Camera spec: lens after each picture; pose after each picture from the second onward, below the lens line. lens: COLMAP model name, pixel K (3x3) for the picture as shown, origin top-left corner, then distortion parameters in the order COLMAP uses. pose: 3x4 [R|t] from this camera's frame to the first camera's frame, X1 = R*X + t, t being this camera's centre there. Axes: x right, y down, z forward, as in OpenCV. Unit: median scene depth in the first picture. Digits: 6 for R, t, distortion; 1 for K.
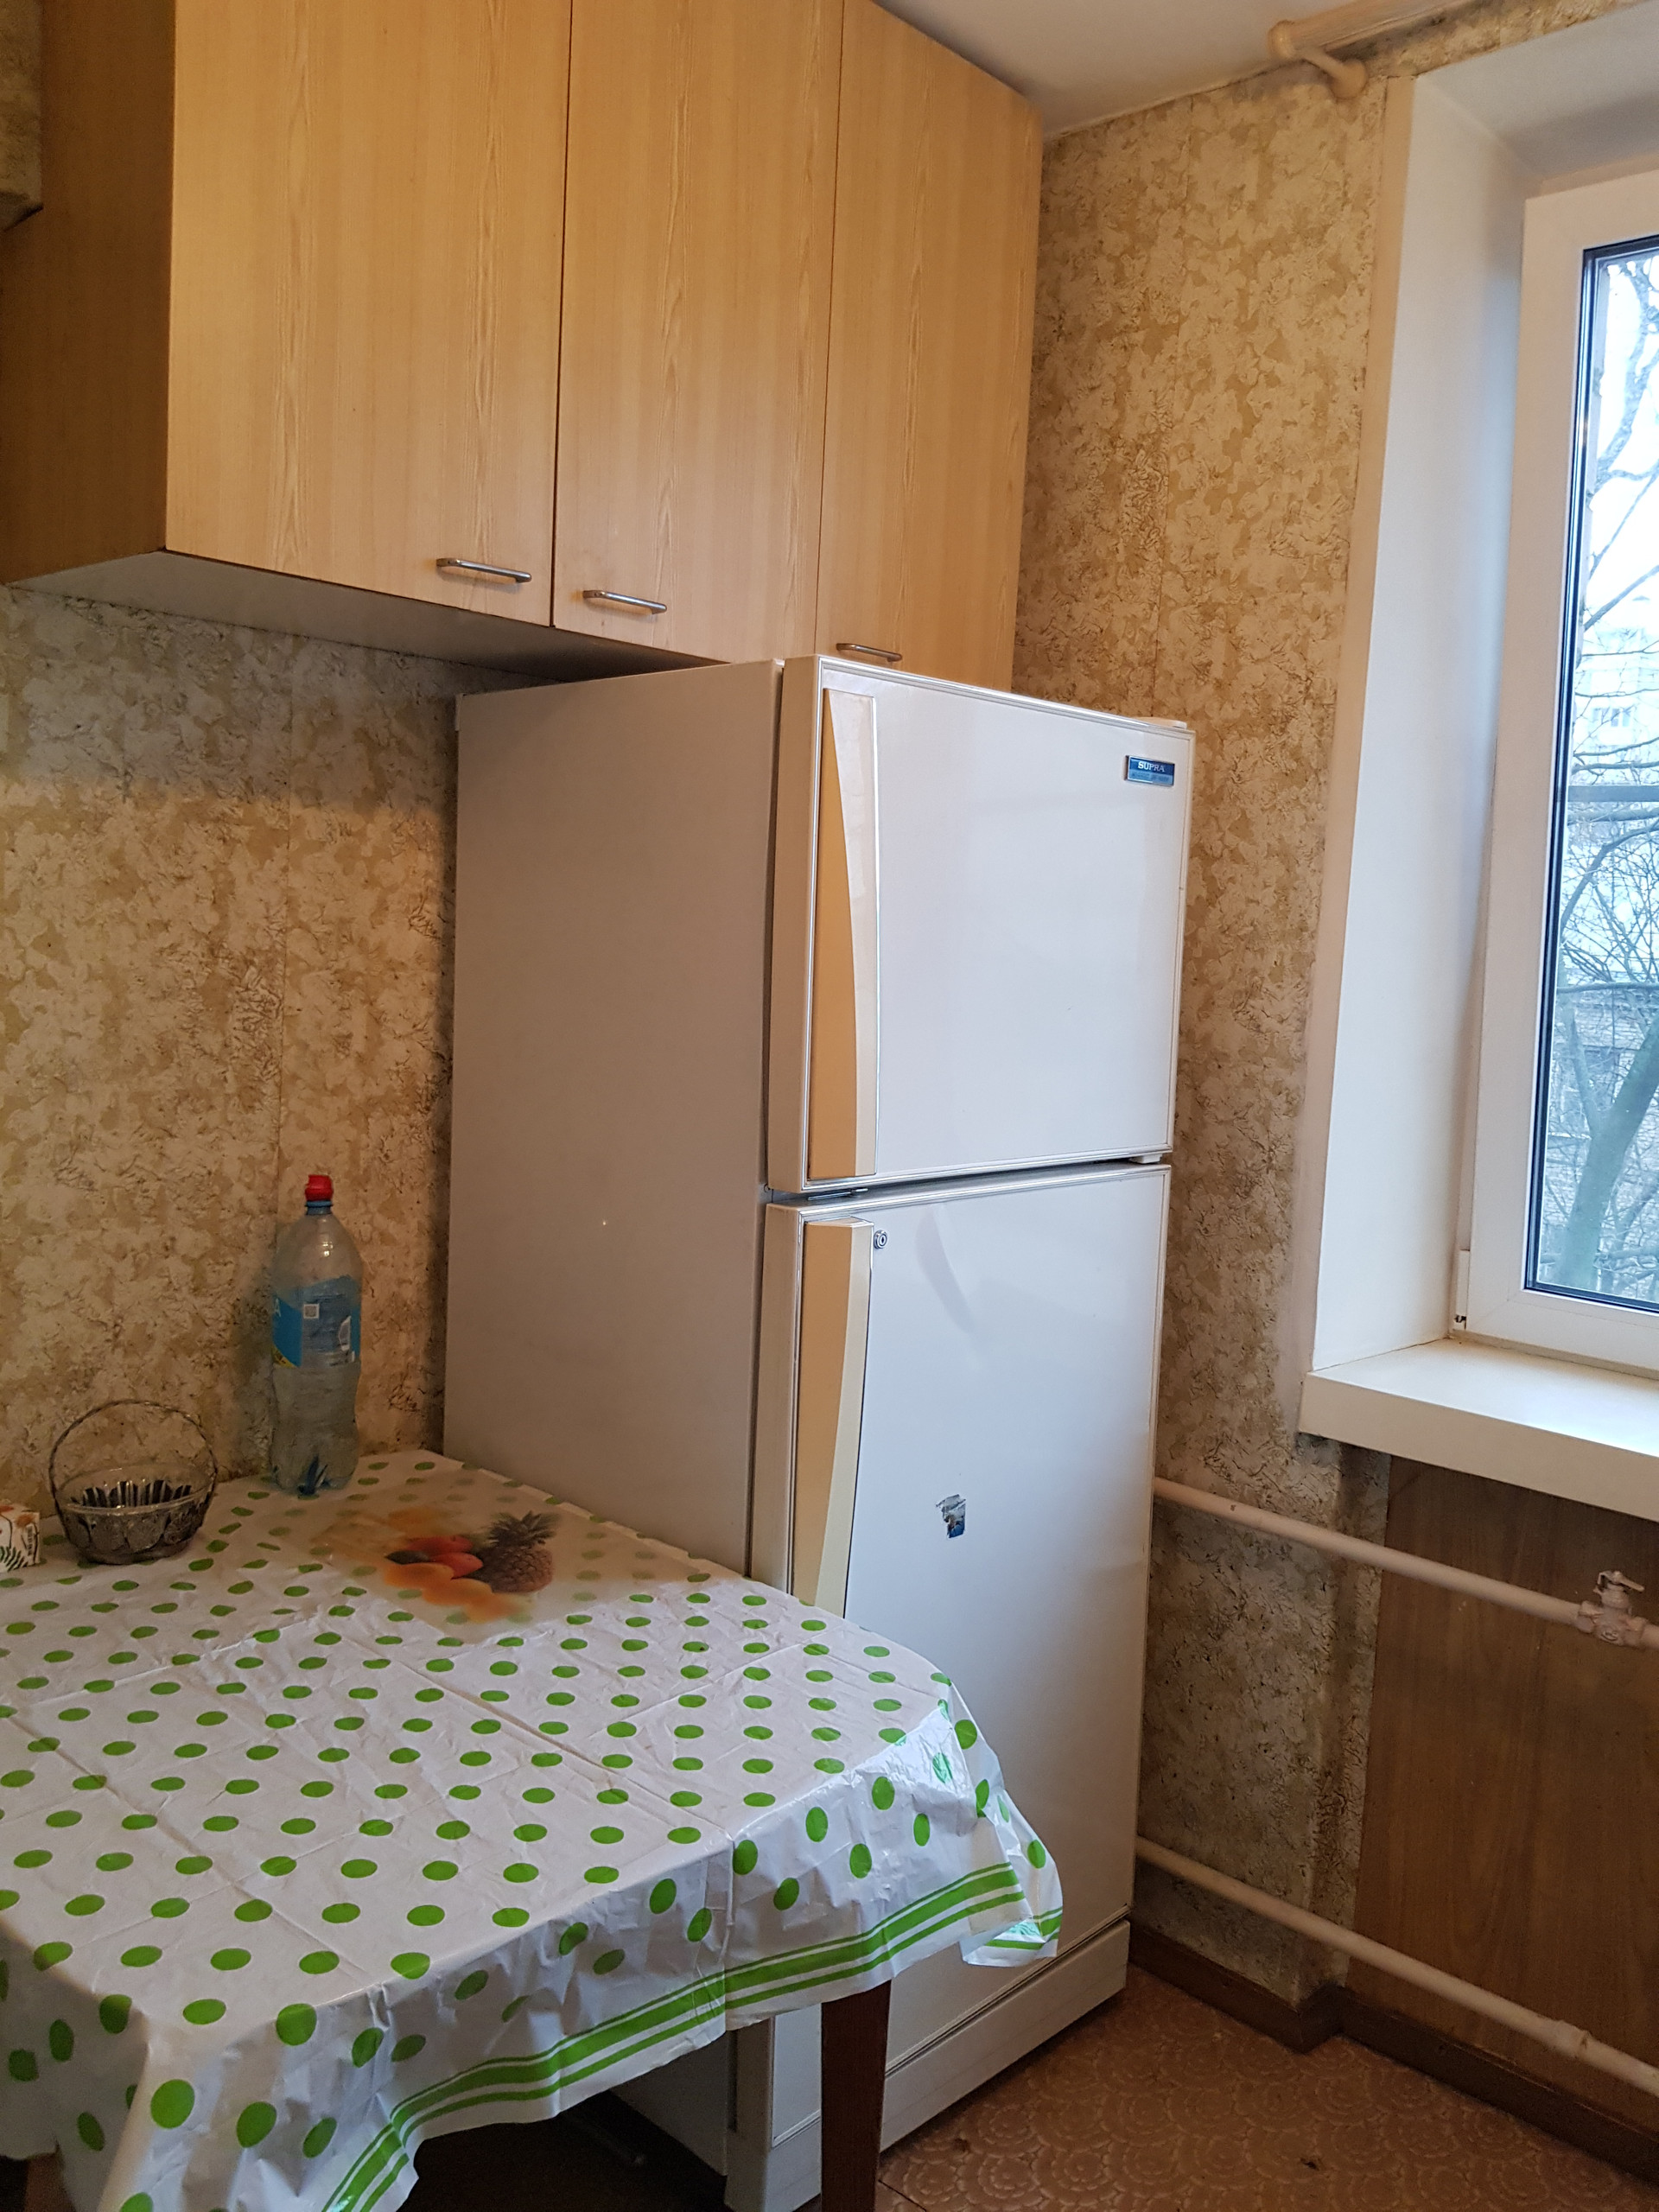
lens RADIAL K [[1756.0, 0, 840.2], [0, 1756.0, 1090.8], [0, 0, 1]] dist [0.083340, -0.143223]
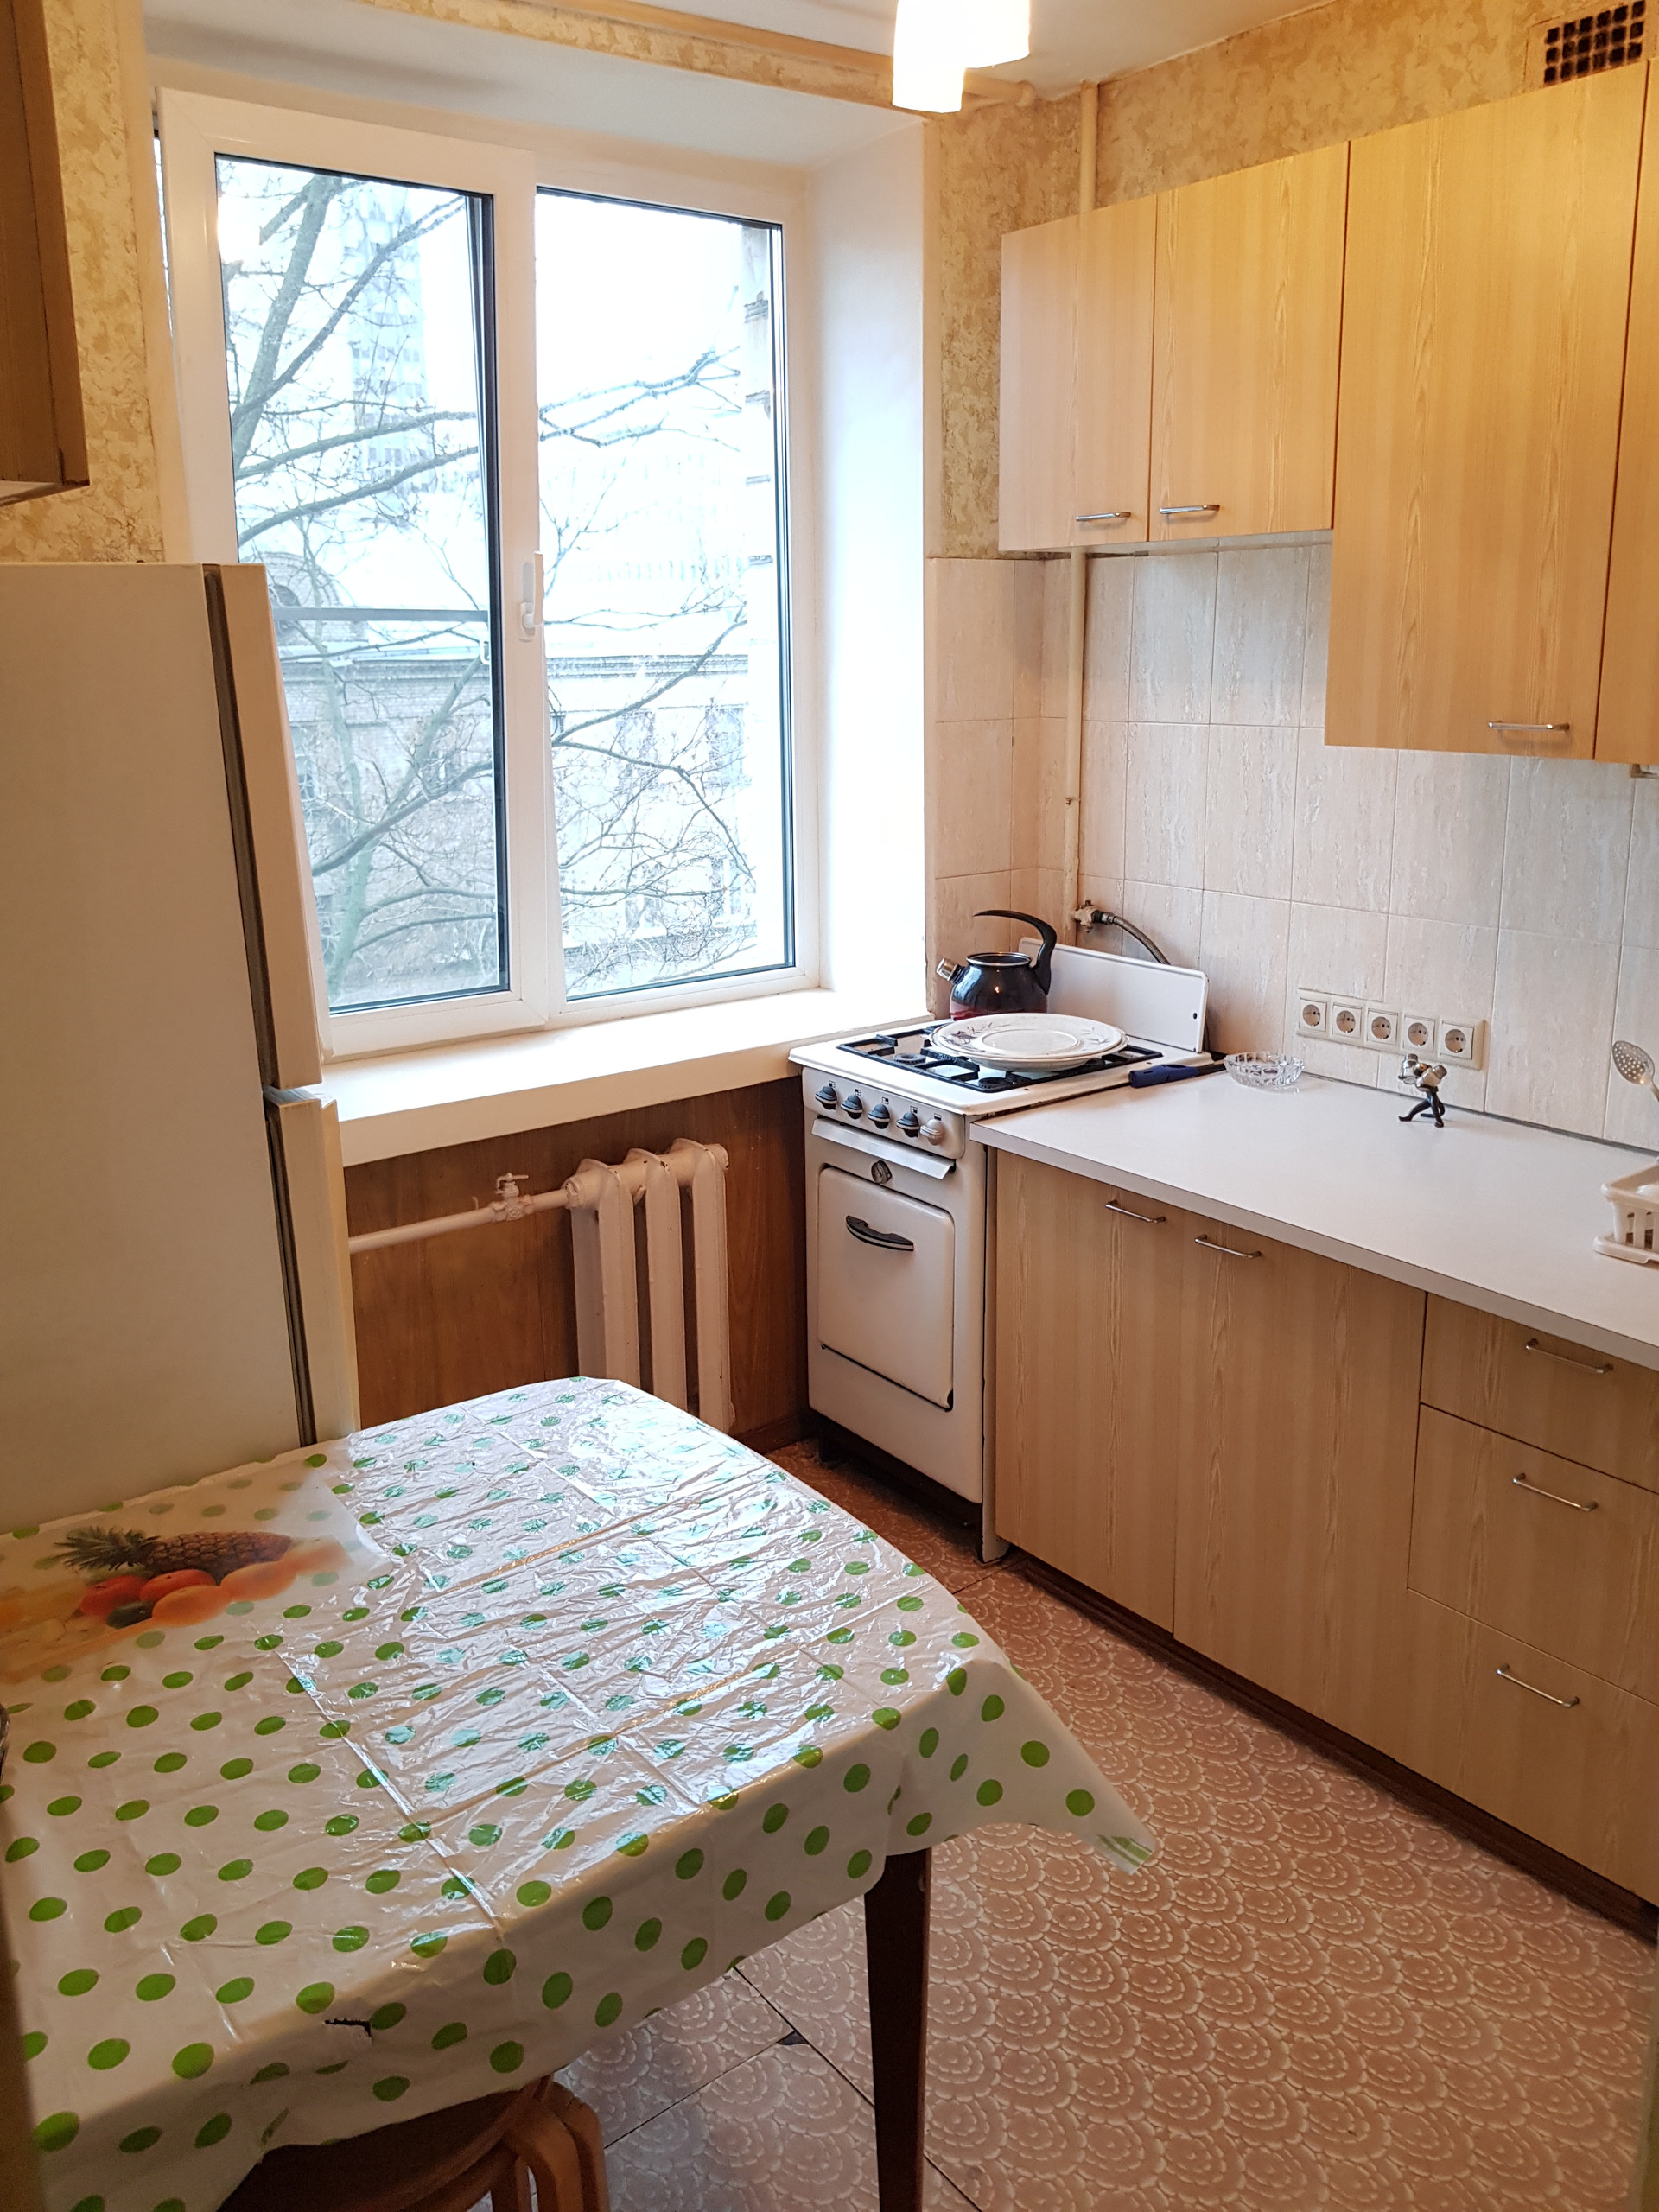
lens RADIAL K [[1756.0, 0, 853.5], [0, 1756.0, 1106.8], [0, 0, 1]] dist [0.083340, -0.143223]
pose [[0.156662, -0.311312, 0.937306, -0.883211], [0.109030, 0.948675, 0.296865, -0.190092], [-0.981616, 0.055687, 0.182563, 0.437515]]
